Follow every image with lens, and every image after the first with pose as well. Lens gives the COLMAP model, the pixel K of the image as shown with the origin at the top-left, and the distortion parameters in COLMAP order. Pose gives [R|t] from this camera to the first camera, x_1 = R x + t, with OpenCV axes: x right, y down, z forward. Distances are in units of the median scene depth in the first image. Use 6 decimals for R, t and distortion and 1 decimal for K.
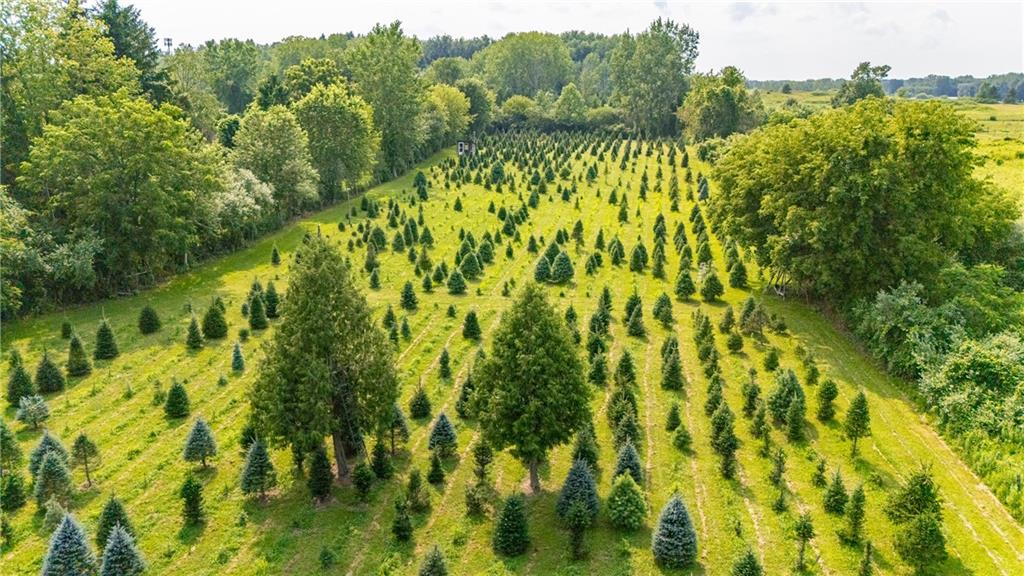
lens RADIAL K [[765.4, 0, 512.0], [0, 765.4, 290.2], [0, 0, 1]] dist [0.063086, 0.001001]
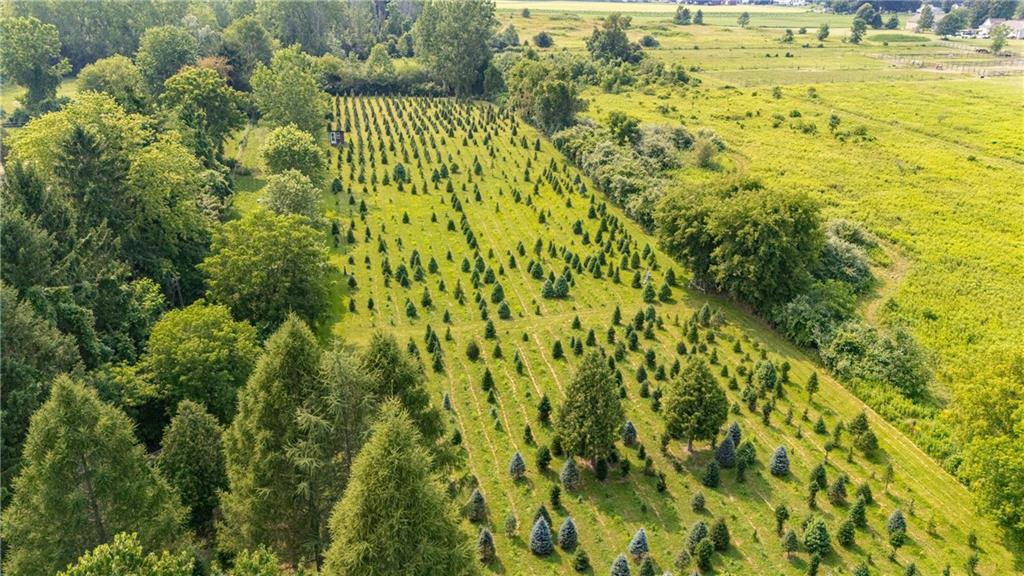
lens RADIAL K [[765.4, 0, 511.0], [0, 765.4, 286.8], [0, 0, 1]] dist [0.063086, 0.001001]
pose [[0.932422, -0.144932, 0.331034, -0.753796], [0.100000, 0.983762, 0.149038, -0.379380], [-0.347259, -0.105863, 0.931775, -0.484860]]
